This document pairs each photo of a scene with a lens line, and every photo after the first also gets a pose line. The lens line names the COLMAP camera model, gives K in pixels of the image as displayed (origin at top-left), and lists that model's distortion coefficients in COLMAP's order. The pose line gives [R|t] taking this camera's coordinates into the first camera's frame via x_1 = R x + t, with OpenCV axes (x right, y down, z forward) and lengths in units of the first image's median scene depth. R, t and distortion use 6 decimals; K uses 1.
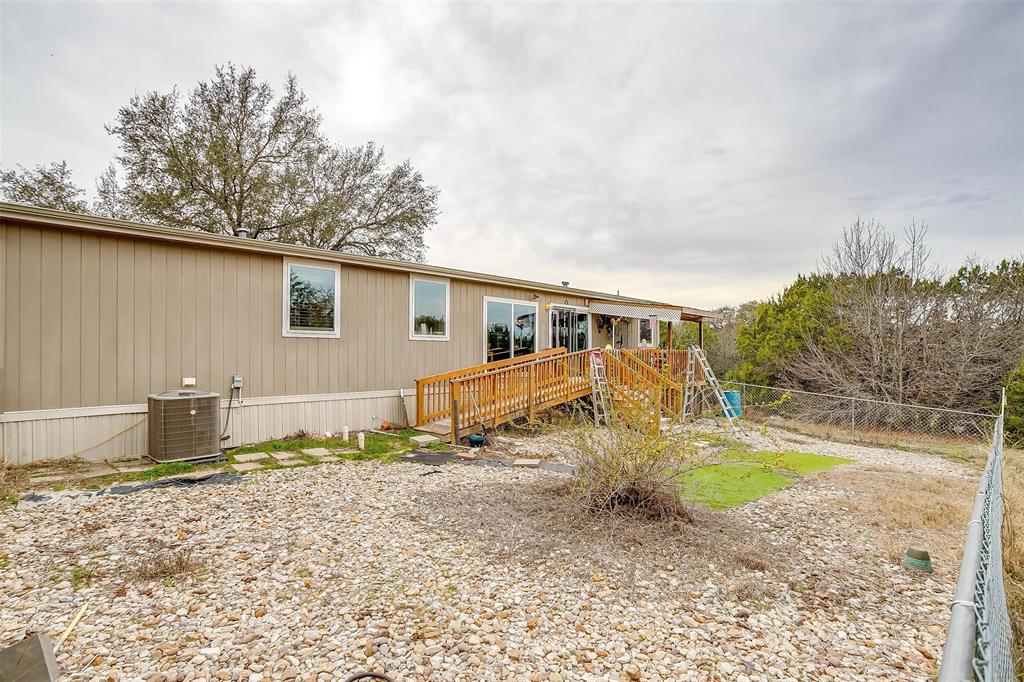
lens RADIAL K [[507.4, 0, 514.2], [0, 507.4, 341.0], [0, 0, 1]] dist [-0.048112, 0.024740]
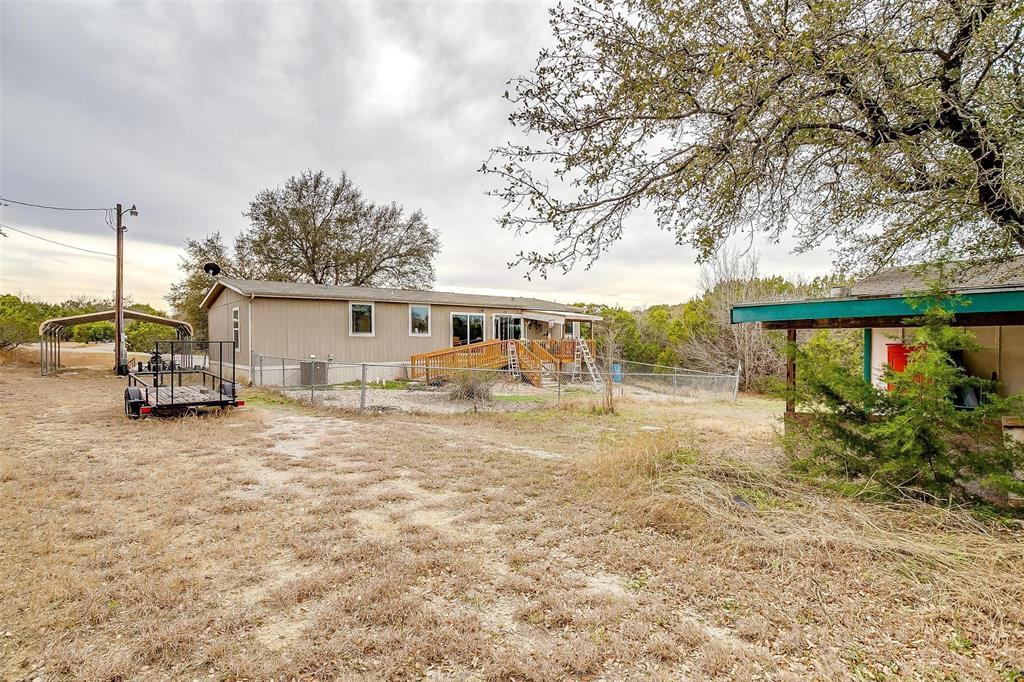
lens RADIAL K [[507.4, 0, 510.9], [0, 507.4, 343.3], [0, 0, 1]] dist [-0.048112, 0.024740]
pose [[0.996666, -0.004090, -0.081493, 0.270652], [0.007120, 0.999293, 0.036923, -0.035759], [0.081284, -0.037380, 0.995990, -0.726852]]
